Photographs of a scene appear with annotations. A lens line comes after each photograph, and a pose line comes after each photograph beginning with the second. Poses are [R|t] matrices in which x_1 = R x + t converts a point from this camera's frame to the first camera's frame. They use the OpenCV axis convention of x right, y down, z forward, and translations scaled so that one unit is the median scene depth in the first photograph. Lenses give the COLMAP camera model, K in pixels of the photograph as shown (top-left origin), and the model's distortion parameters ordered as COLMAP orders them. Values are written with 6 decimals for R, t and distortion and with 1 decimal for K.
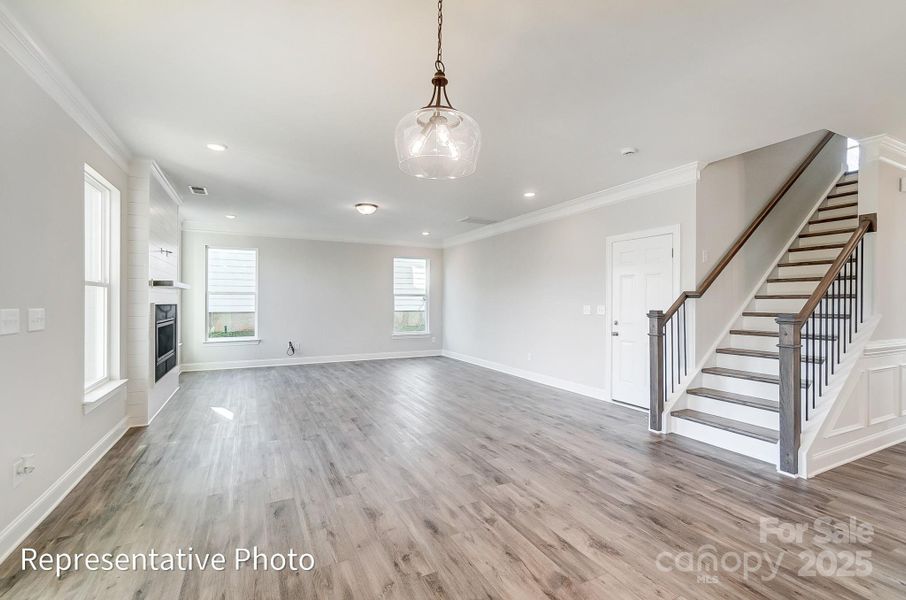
lens RADIAL K [[402.2, 0, 443.9], [0, 402.2, 302.1], [0, 0, 1]] dist [-0.002537, 0.000375]
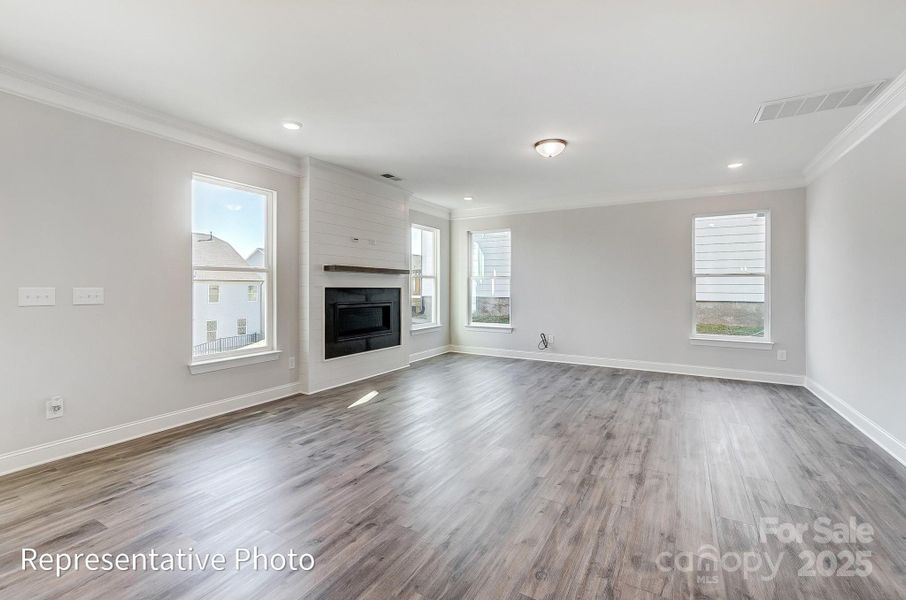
lens RADIAL K [[398.3, 0, 448.7], [0, 398.3, 287.8], [0, 0, 1]] dist [0.003356, 0.000738]
pose [[0.551622, -0.002131, -0.834091, 0.426811], [-0.003744, 0.999980, -0.005031, 0.014011], [0.834086, 0.005898, 0.551603, 0.742753]]
